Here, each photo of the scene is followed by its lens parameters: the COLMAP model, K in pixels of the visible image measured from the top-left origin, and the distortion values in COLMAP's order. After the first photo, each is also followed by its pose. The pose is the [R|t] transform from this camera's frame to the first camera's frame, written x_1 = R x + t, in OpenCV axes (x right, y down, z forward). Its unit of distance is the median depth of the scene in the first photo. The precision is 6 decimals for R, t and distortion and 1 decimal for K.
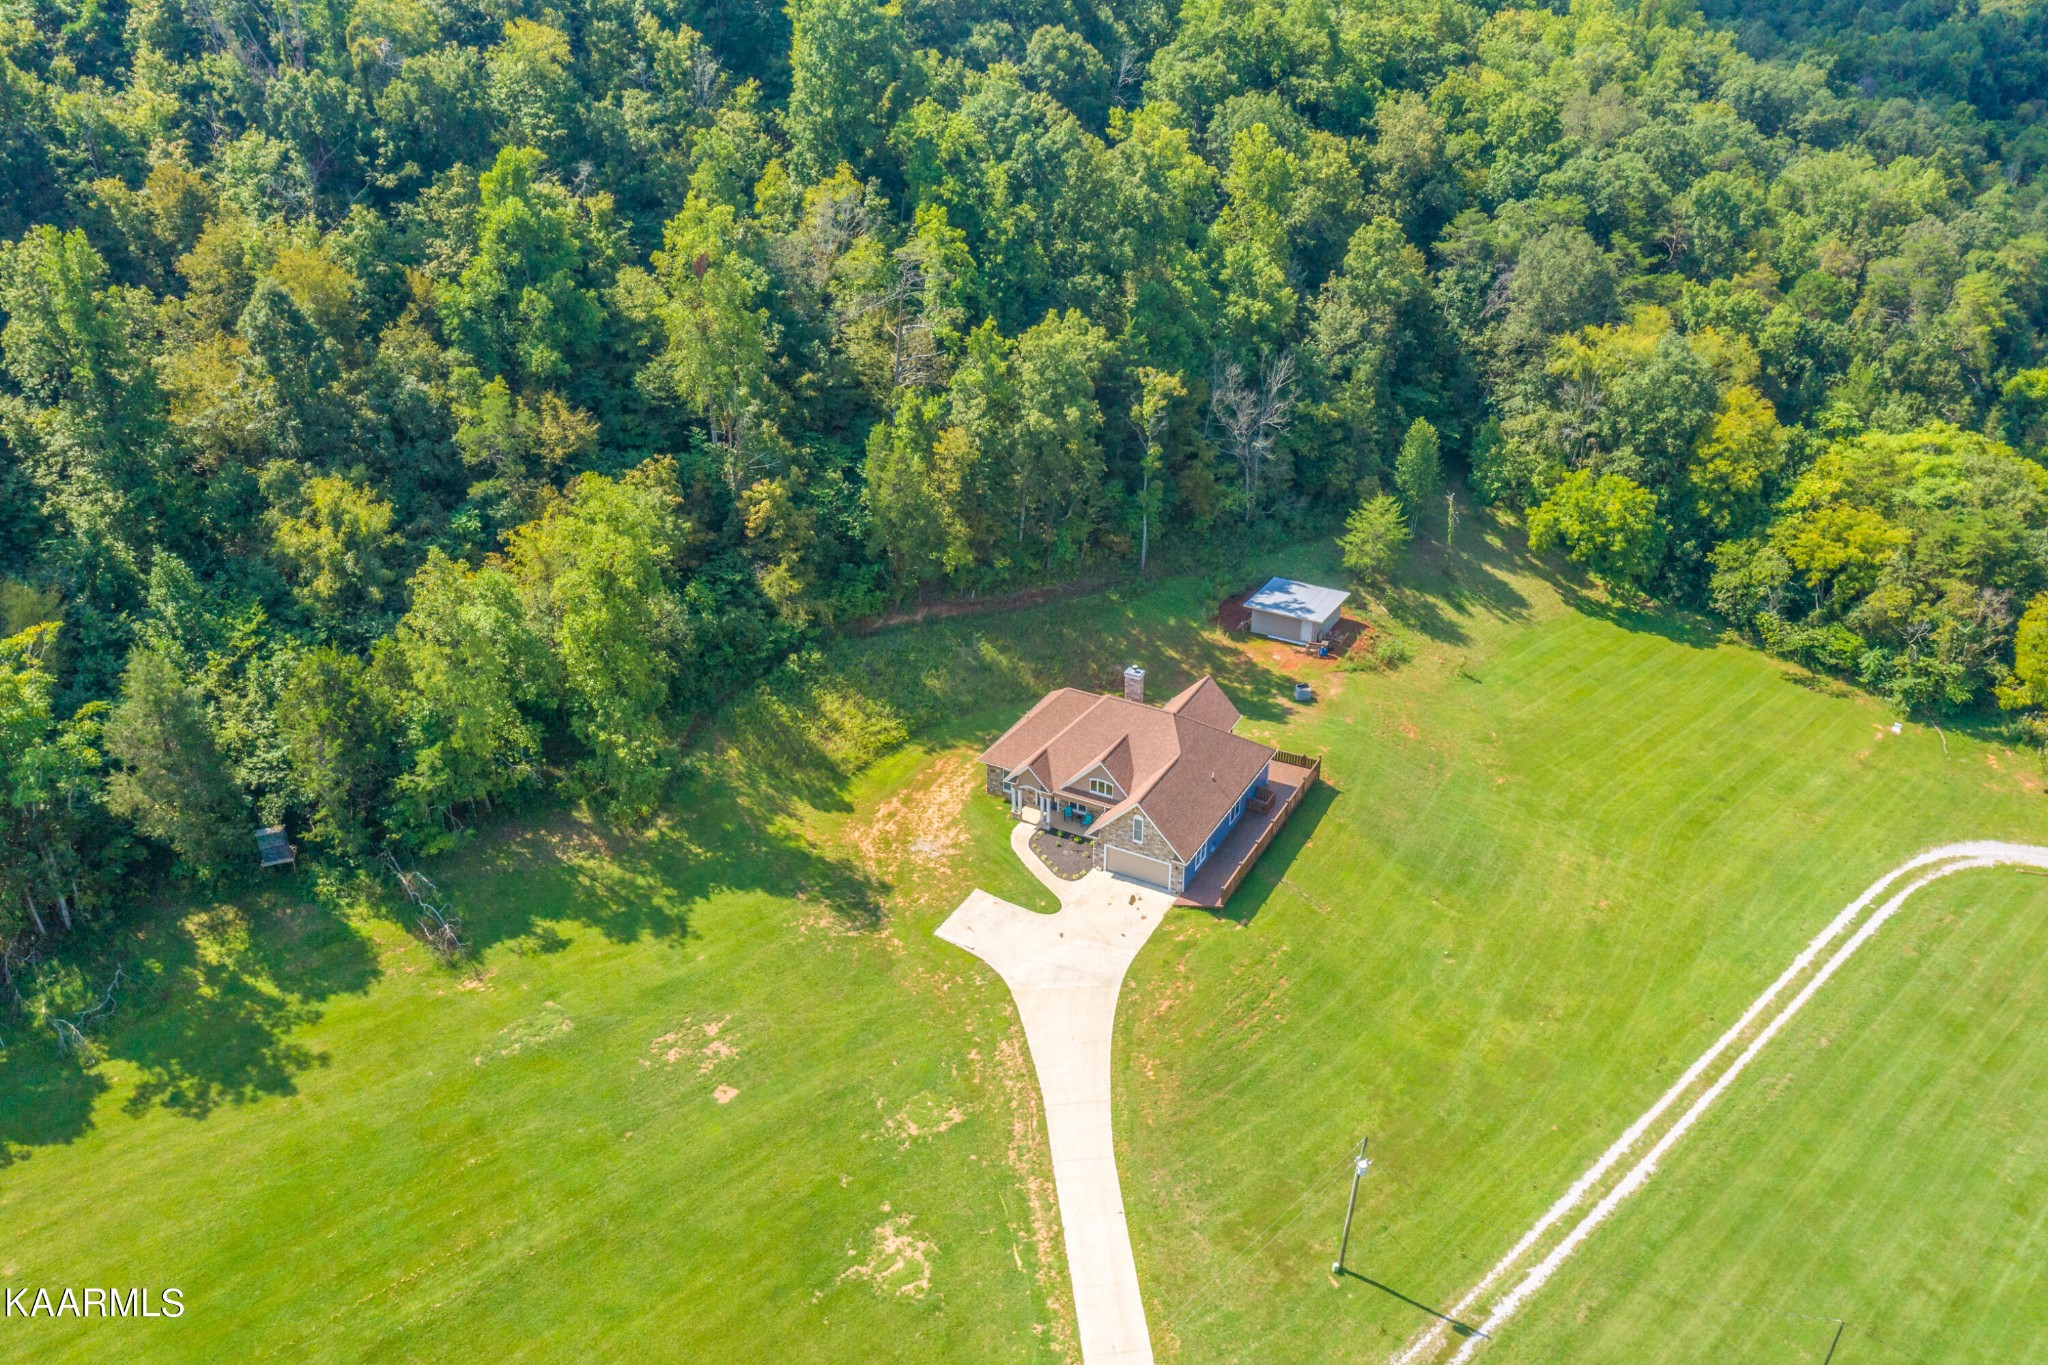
lens RADIAL K [[1629.3, 0, 1028.7], [0, 1629.3, 669.3], [0, 0, 1]] dist [-0.029651, 0.020945]
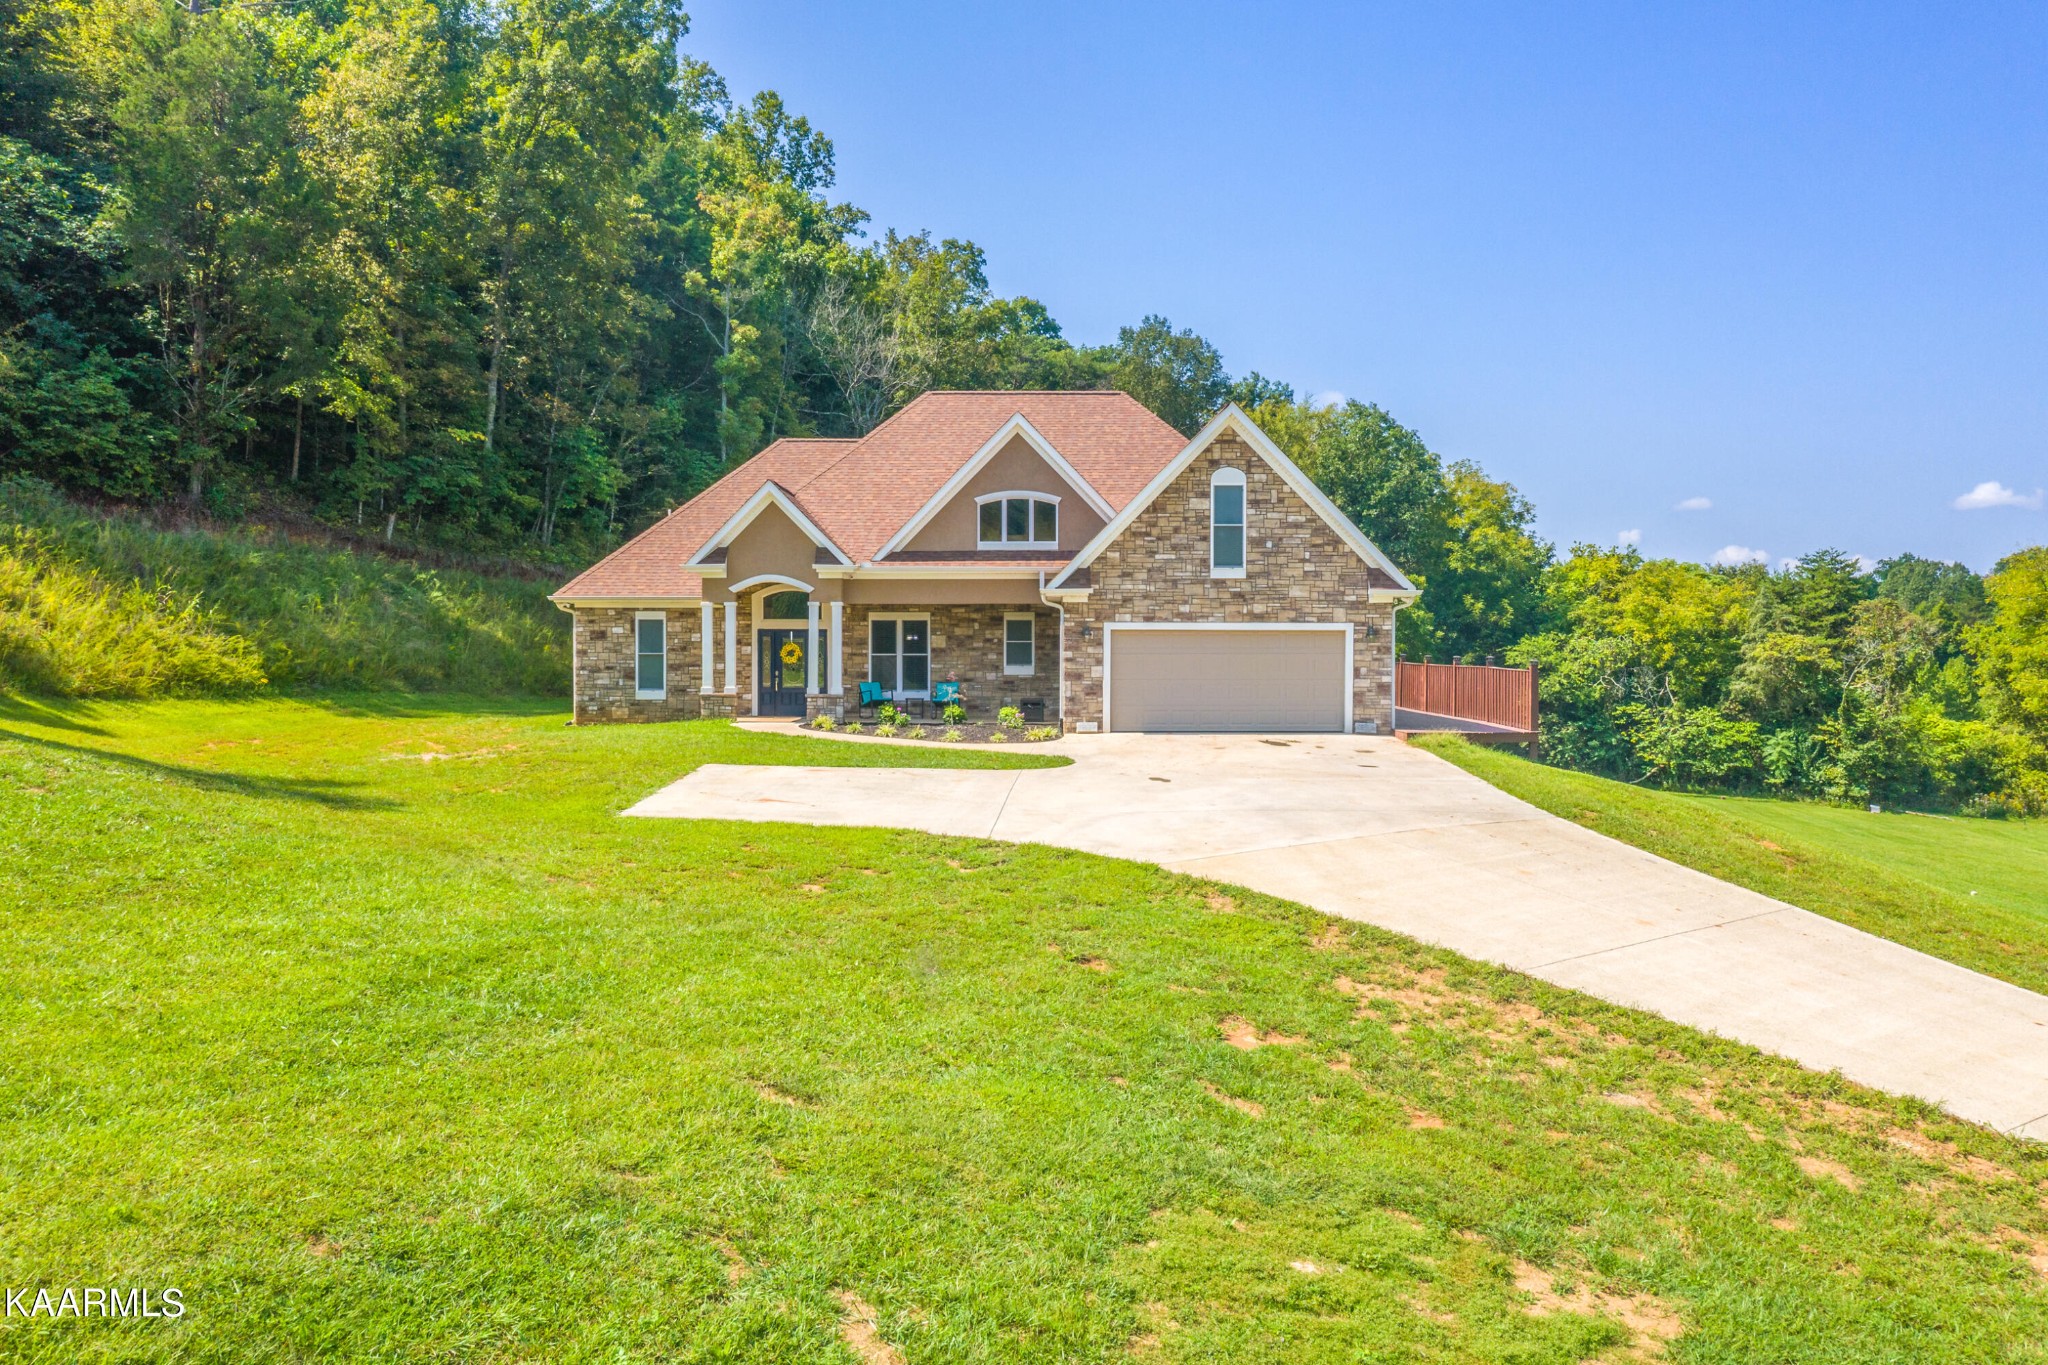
lens RADIAL K [[1629.3, 0, 1028.5], [0, 1629.3, 673.6], [0, 0, 1]] dist [-0.029651, 0.020945]
pose [[0.882025, -0.002012, 0.471199, -0.084874], [0.218600, 0.887617, -0.405402, 0.187877], [-0.417428, 0.460578, 0.783340, 0.630779]]
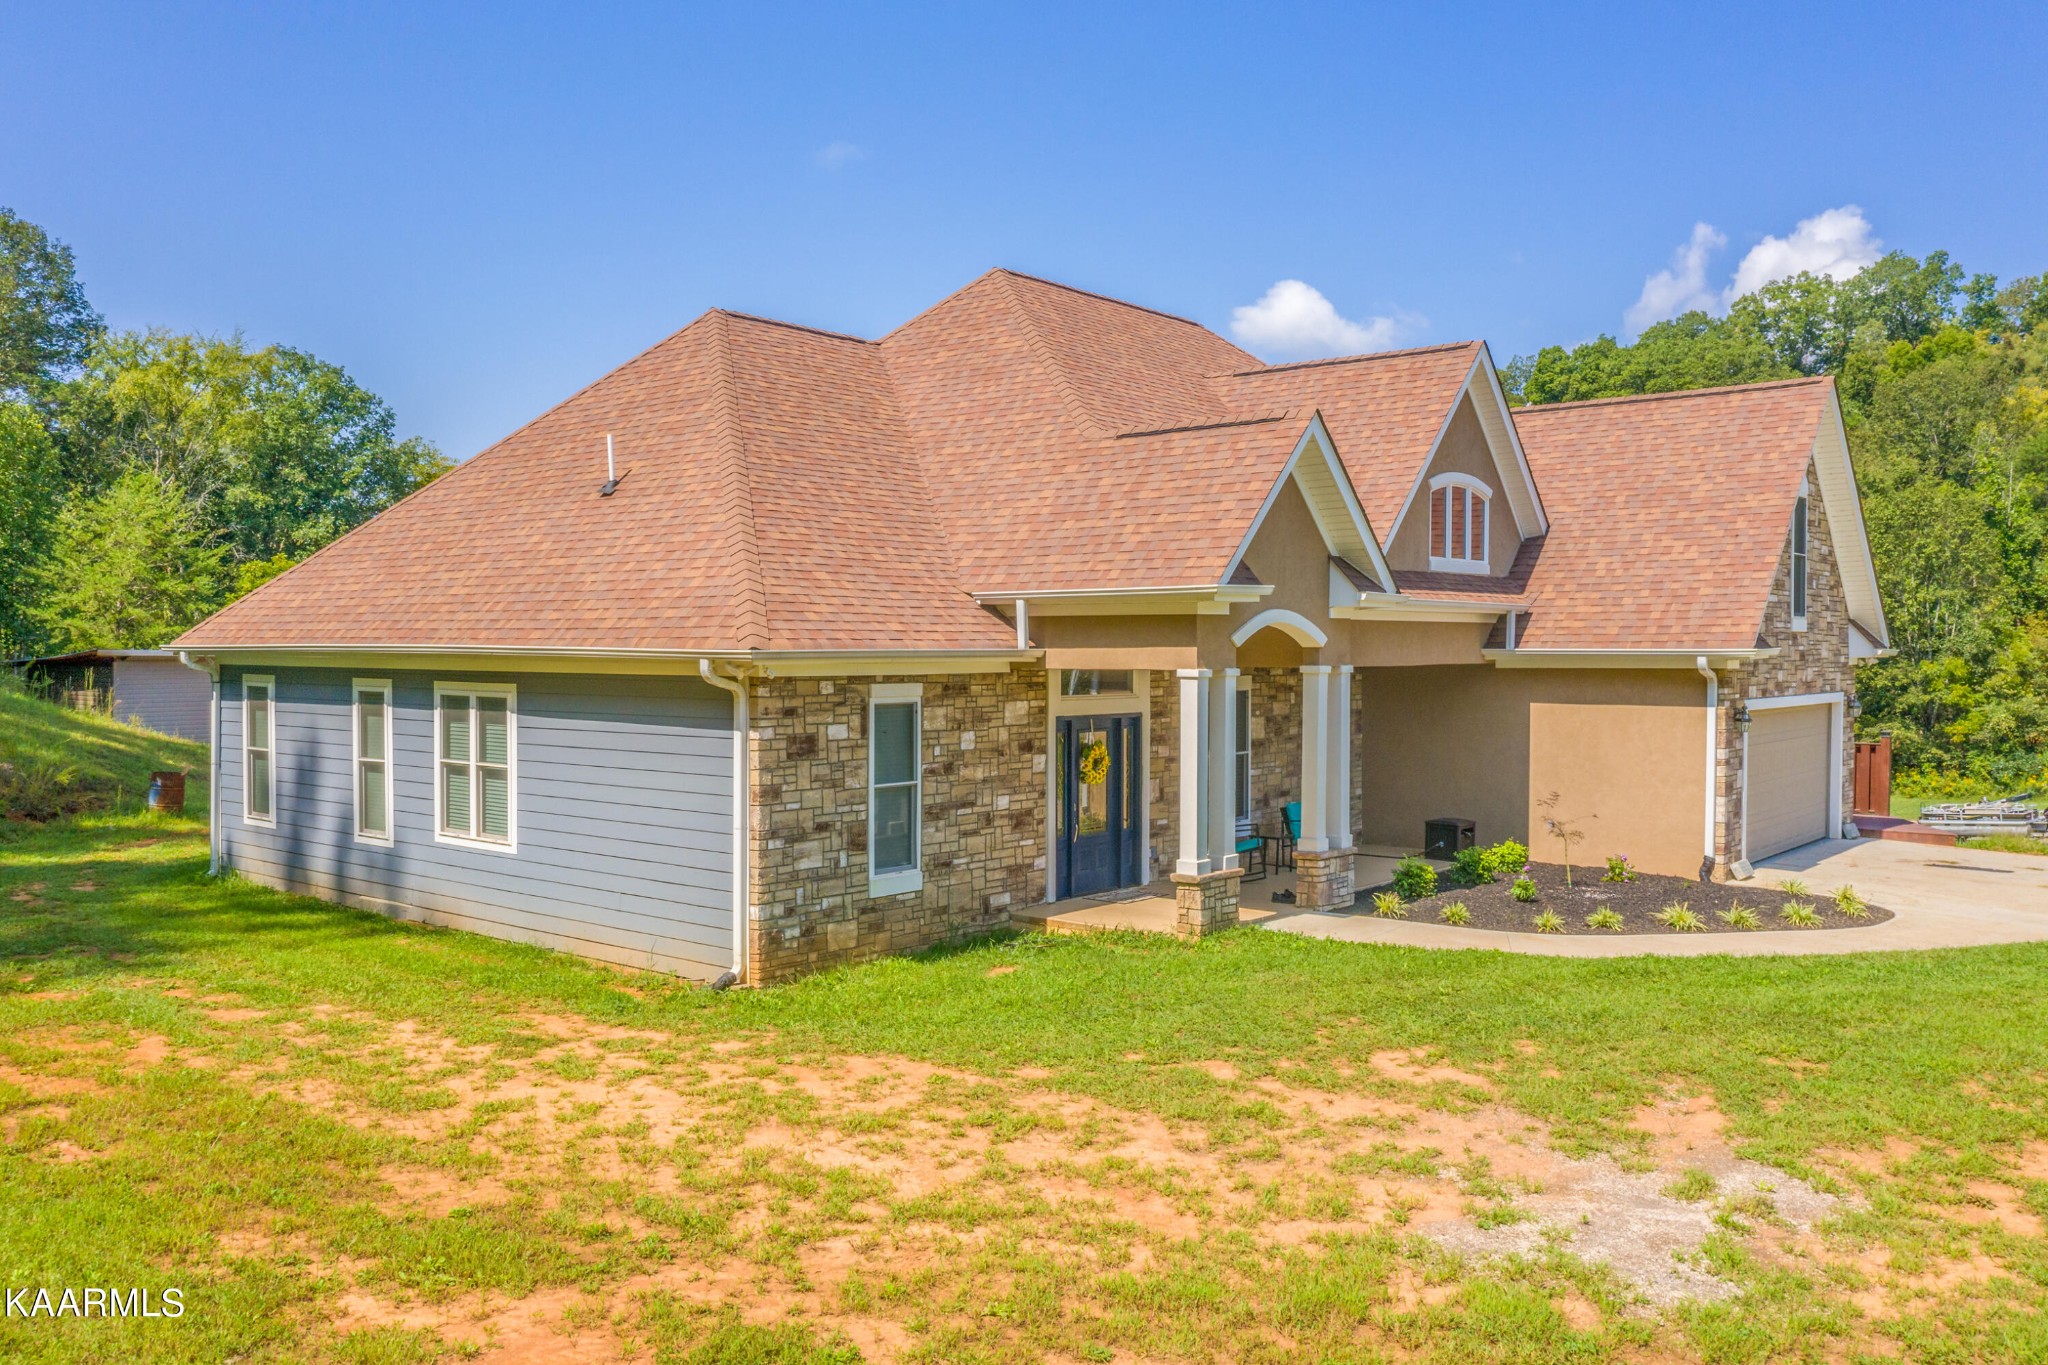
lens RADIAL K [[1629.3, 0, 1017.6], [0, 1629.3, 677.0], [0, 0, 1]] dist [-0.029651, 0.020945]
pose [[0.195589, -0.015507, 0.980563, -0.123209], [0.461125, 0.883900, -0.078001, 0.064019], [-0.865510, 0.467419, 0.180032, 0.842394]]
